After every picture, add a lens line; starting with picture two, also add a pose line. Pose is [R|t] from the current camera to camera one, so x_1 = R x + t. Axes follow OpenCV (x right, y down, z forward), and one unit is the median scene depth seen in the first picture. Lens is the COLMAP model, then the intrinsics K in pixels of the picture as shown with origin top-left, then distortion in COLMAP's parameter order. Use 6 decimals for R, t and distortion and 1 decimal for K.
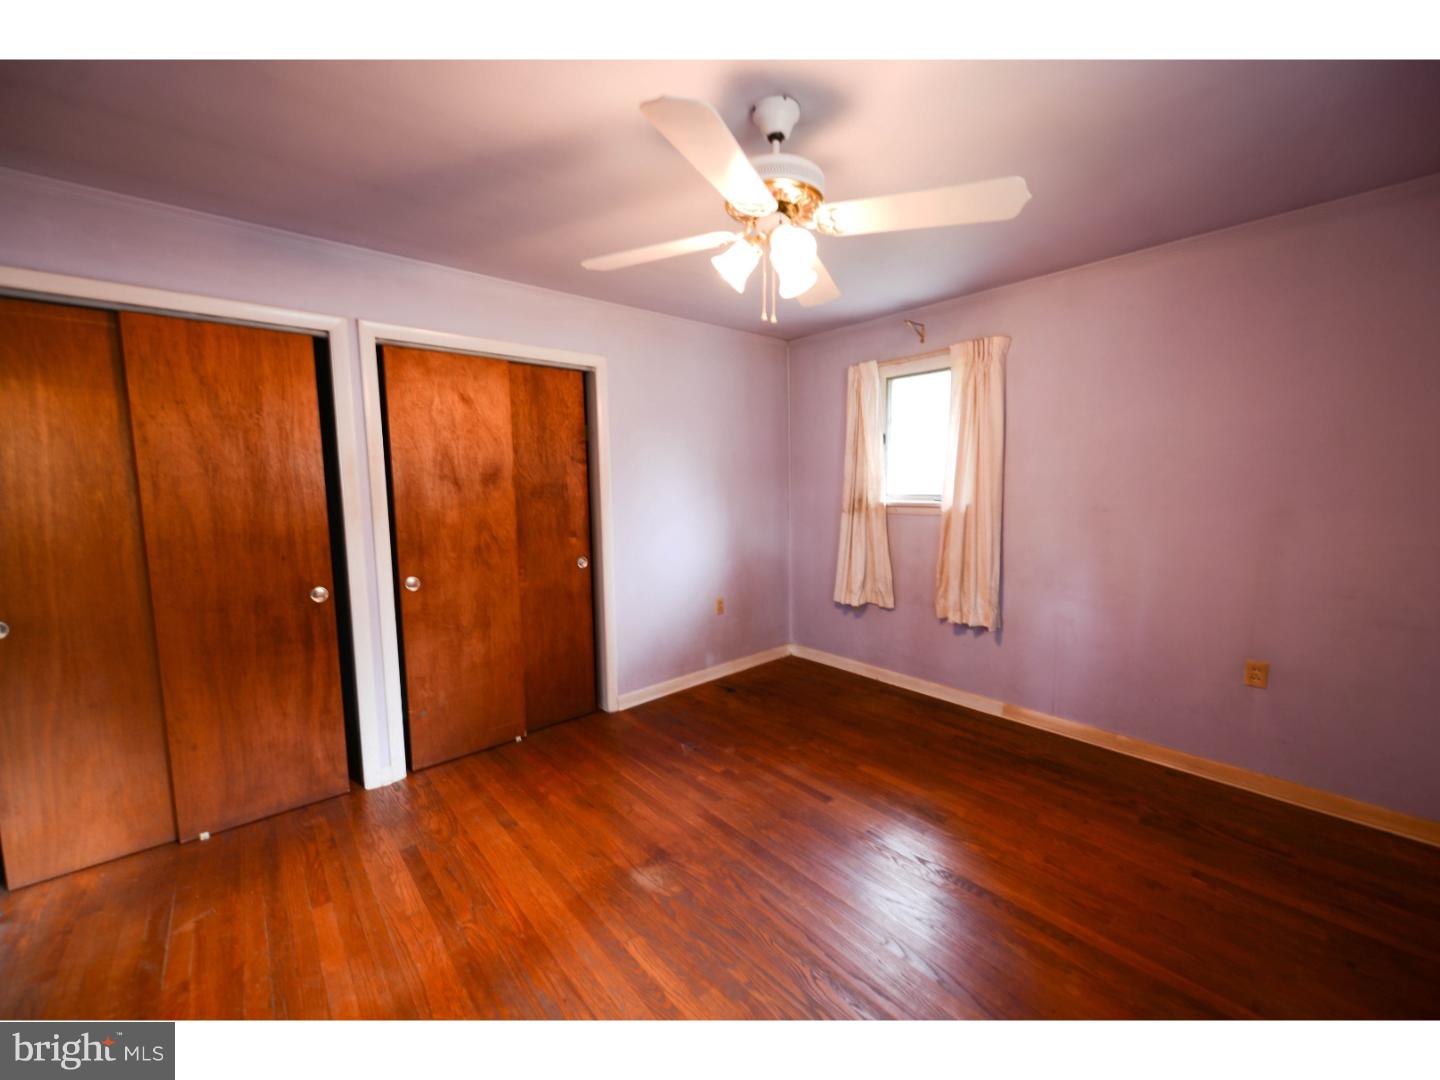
lens RADIAL K [[565.3, 0, 717.0], [0, 565.3, 539.5], [0, 0, 1]] dist [0.009368, 0.000037]
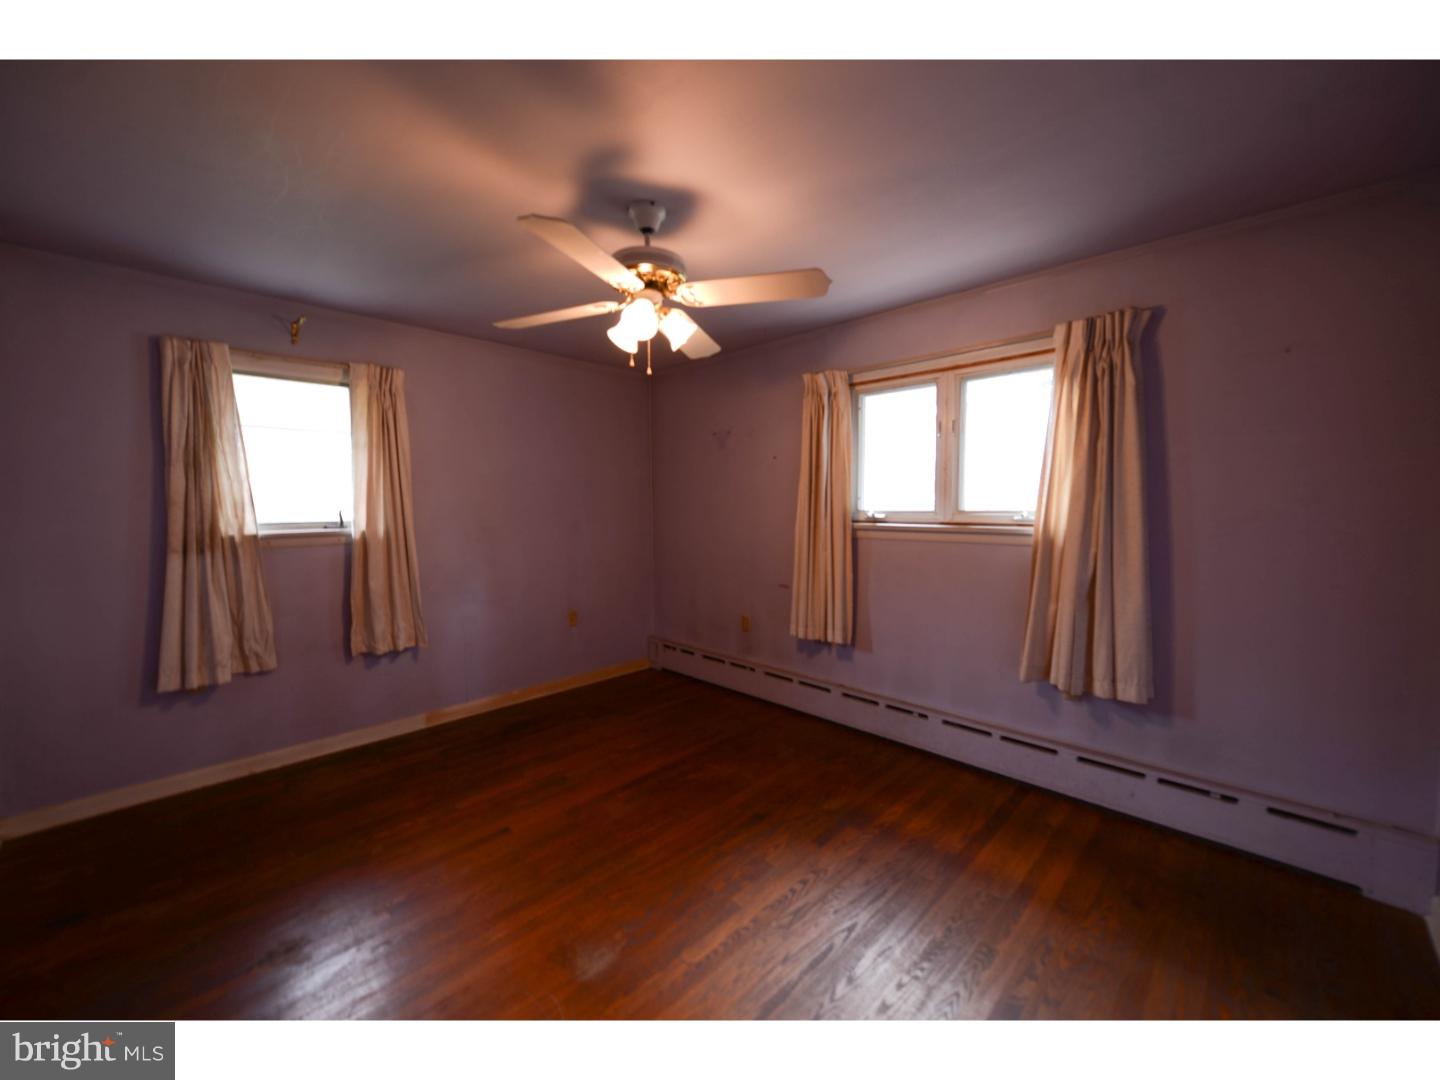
lens RADIAL K [[565.3, 0, 717.0], [0, 565.3, 539.5], [0, 0, 1]] dist [0.009368, 0.000037]
pose [[-0.078253, -0.048950, 0.995731, -0.572367], [0.110558, 0.992207, 0.057466, -0.036896], [-0.990784, 0.114583, -0.072231, 0.485551]]
